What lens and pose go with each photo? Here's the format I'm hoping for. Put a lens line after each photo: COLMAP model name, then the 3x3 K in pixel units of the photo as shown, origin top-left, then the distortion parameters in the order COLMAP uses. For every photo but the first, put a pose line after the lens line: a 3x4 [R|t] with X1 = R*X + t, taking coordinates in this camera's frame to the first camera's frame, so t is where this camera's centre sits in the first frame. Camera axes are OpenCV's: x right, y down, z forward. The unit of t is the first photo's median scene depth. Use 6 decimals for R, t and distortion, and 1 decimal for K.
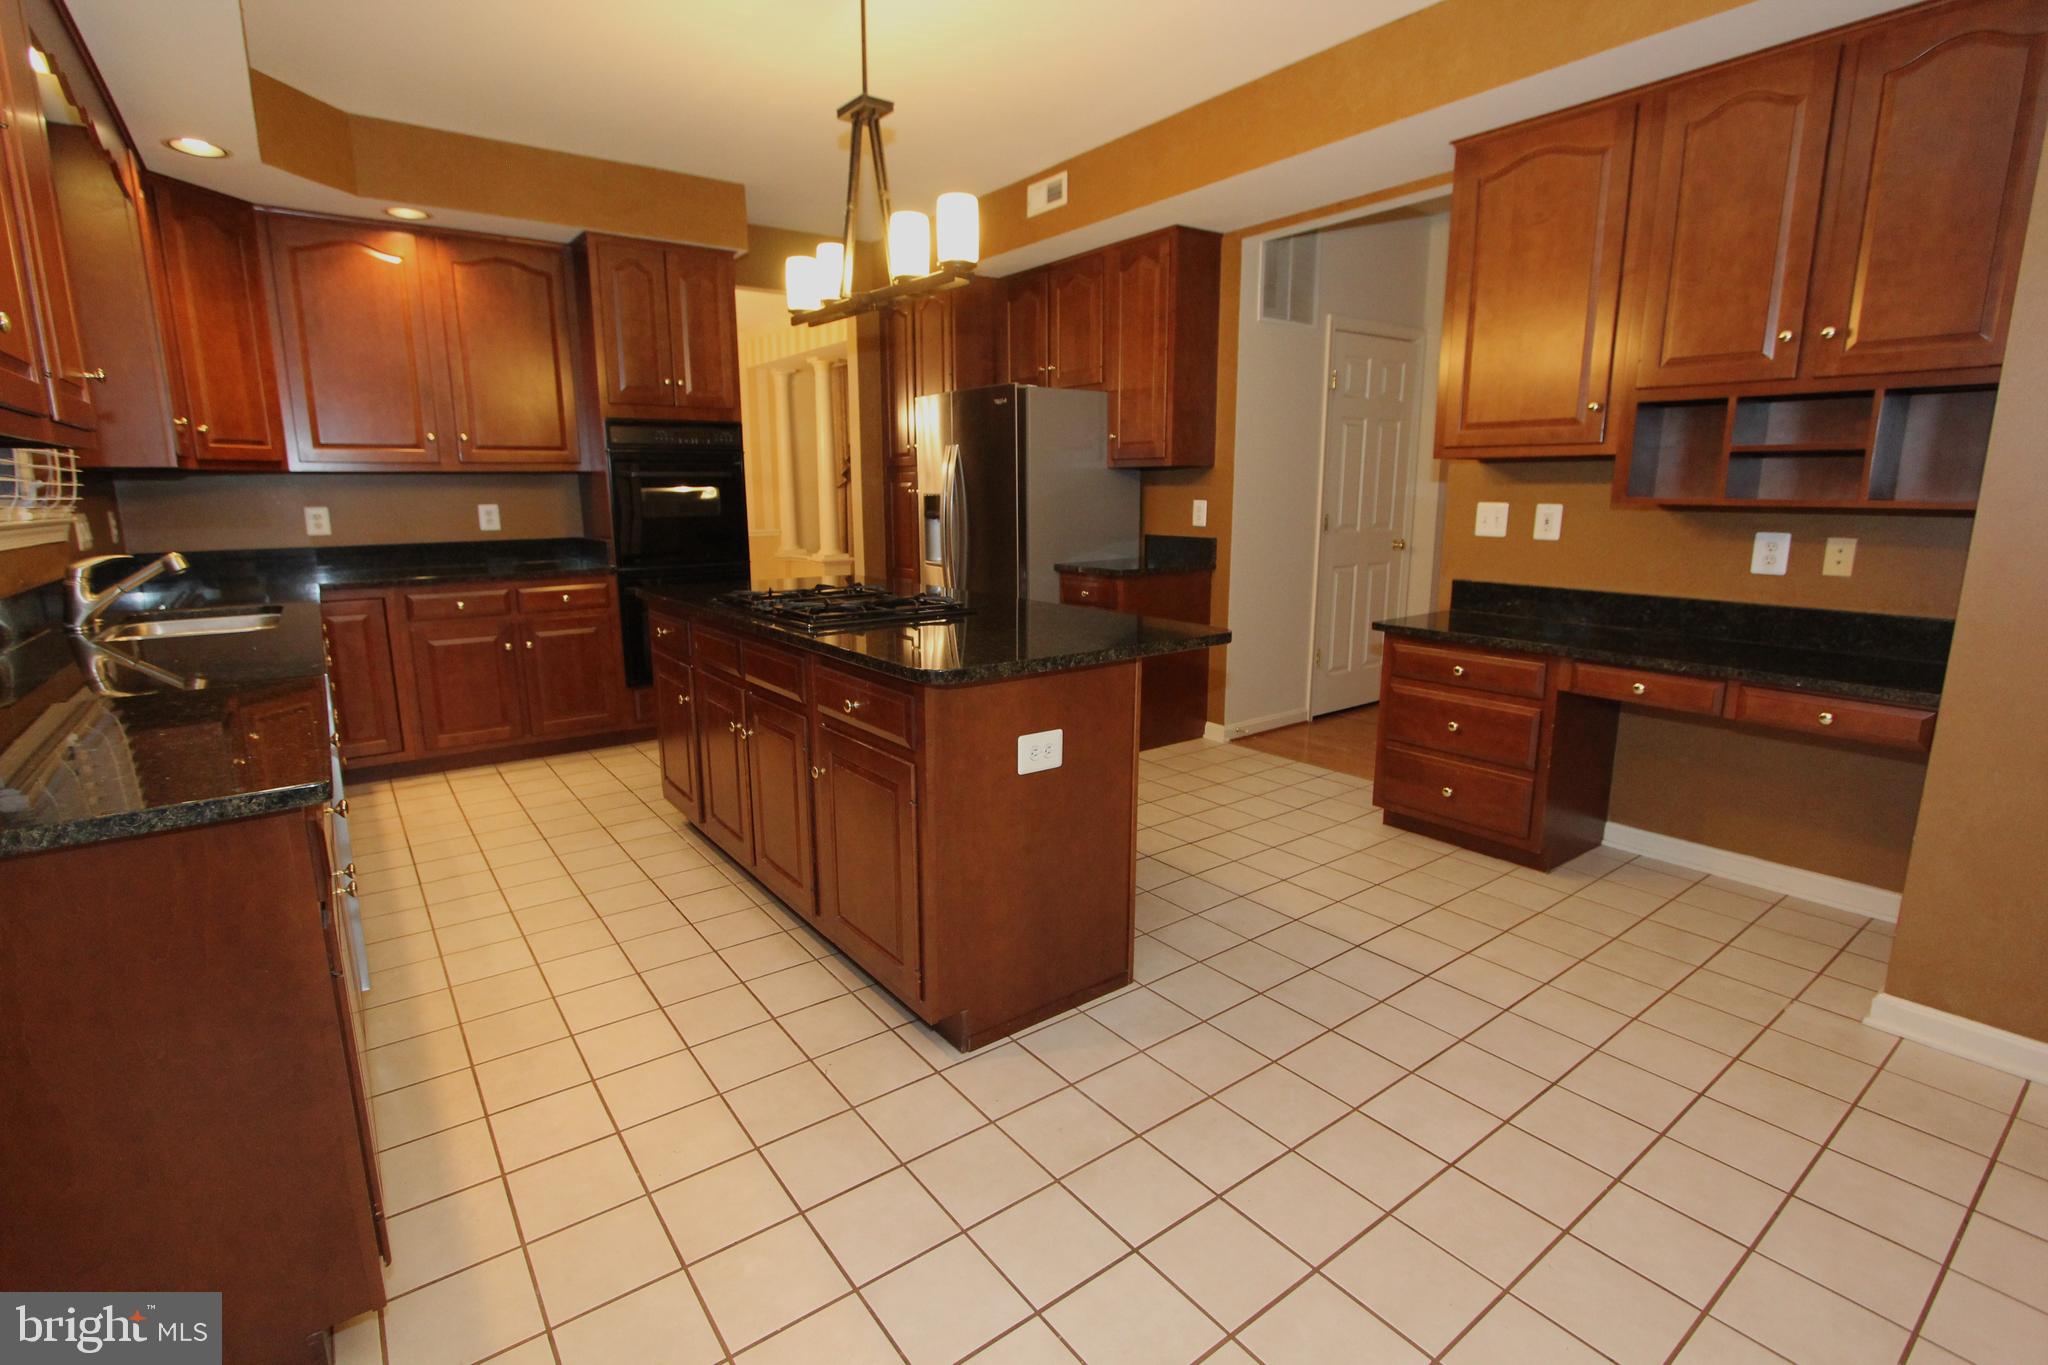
lens RADIAL K [[943.8, 0, 1005.4], [0, 943.8, 670.2], [0, 0, 1]] dist [-0.021122, 0.001535]
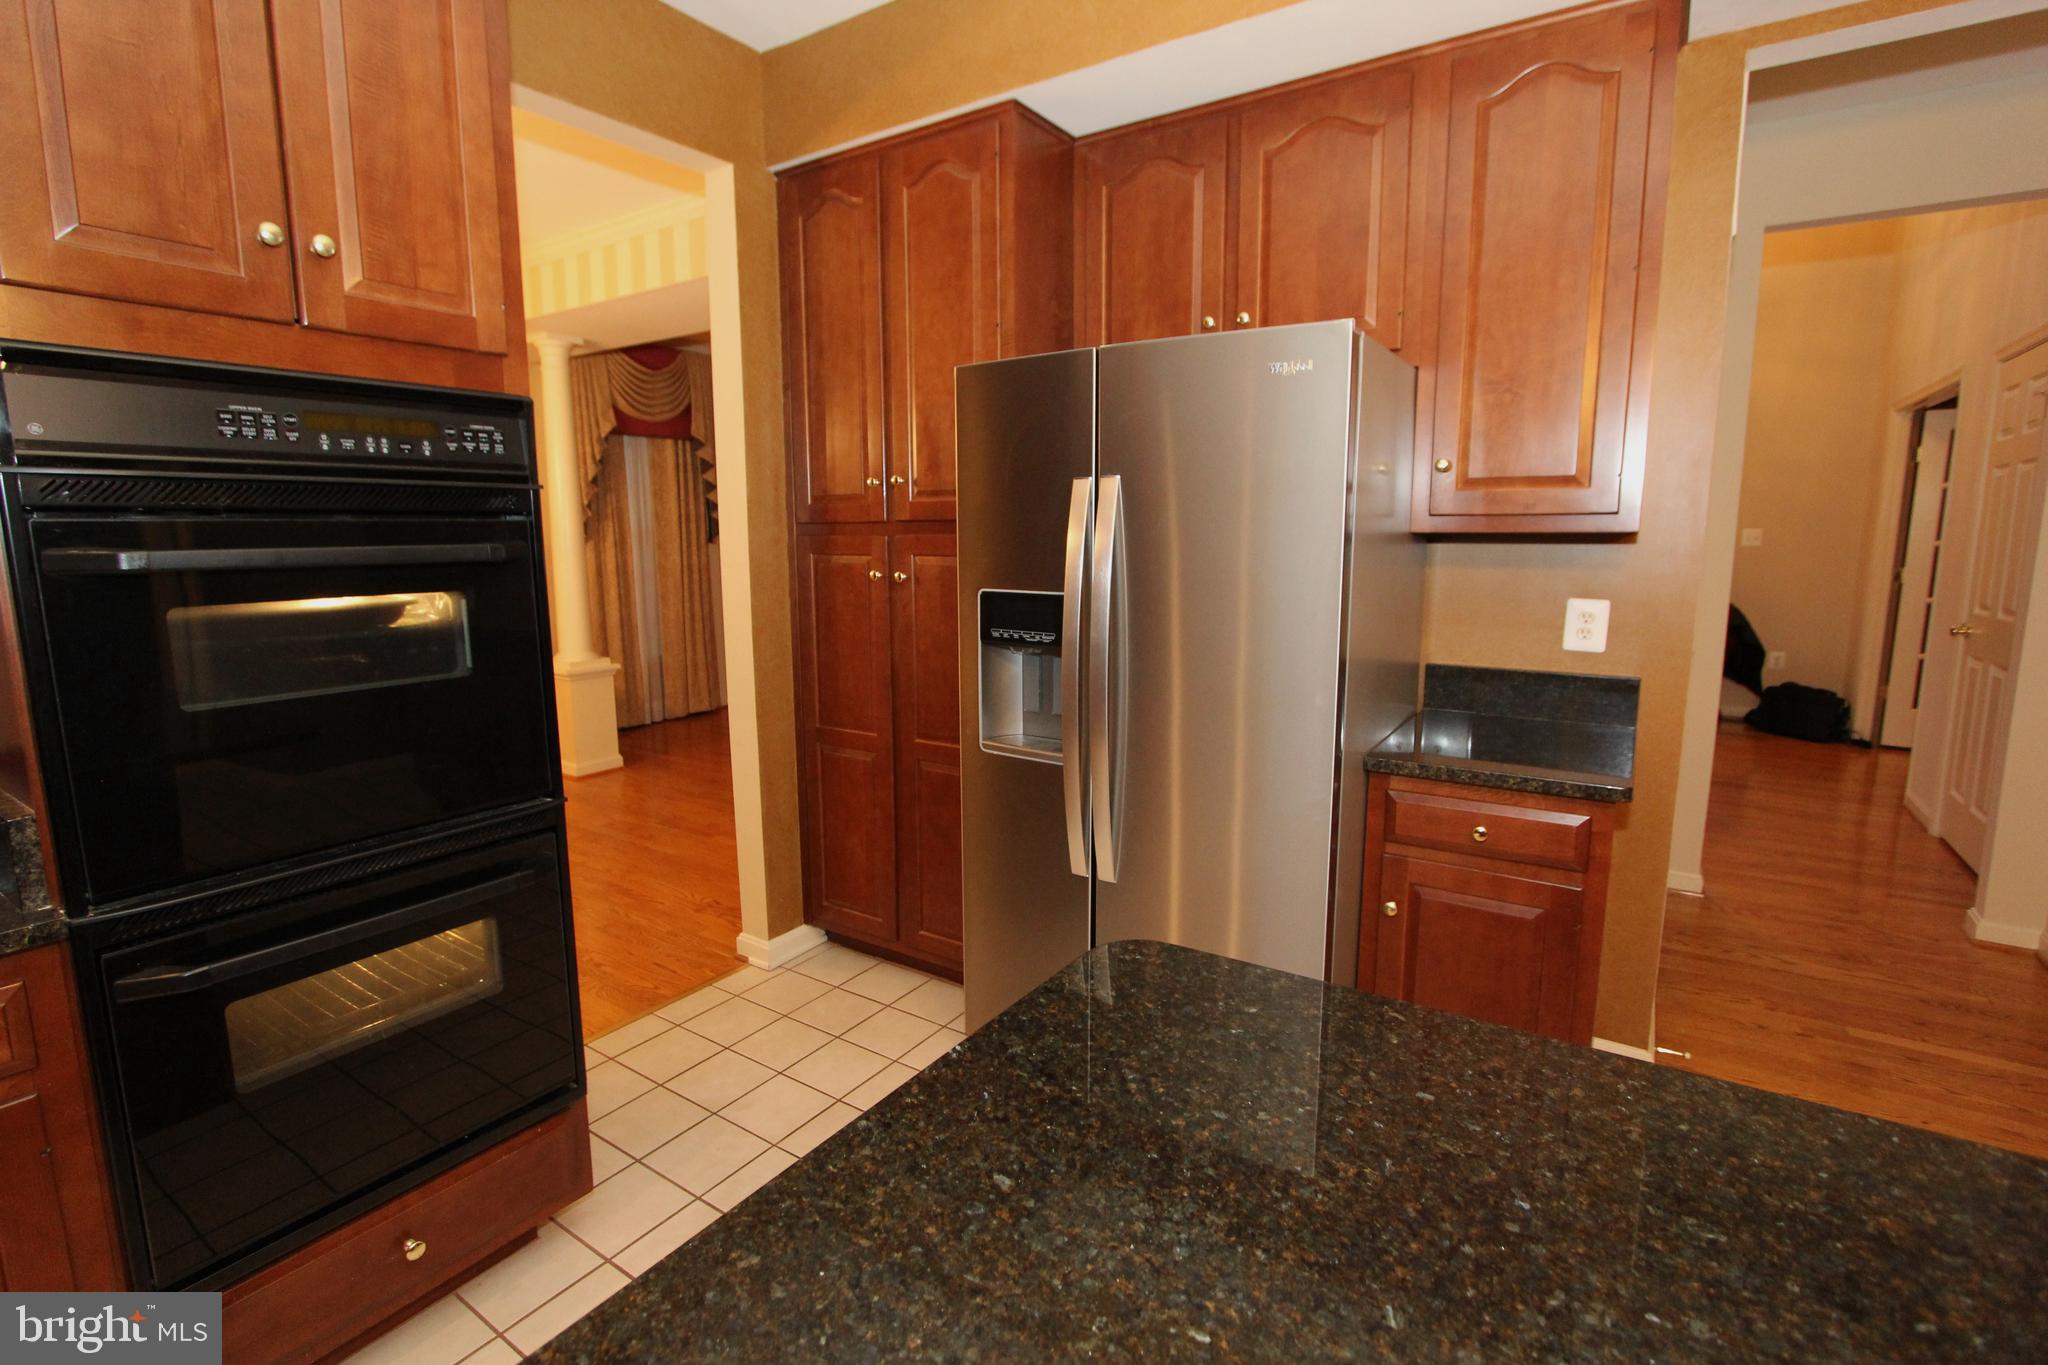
lens RADIAL K [[943.8, 0, 1024.7], [0, 943.8, 675.9], [0, 0, 1]] dist [-0.021122, 0.001535]
pose [[0.940841, -0.051195, 0.334958, -0.314656], [0.067410, 0.997041, -0.036958, -0.189980], [-0.332075, 0.057351, 0.941508, 0.856837]]
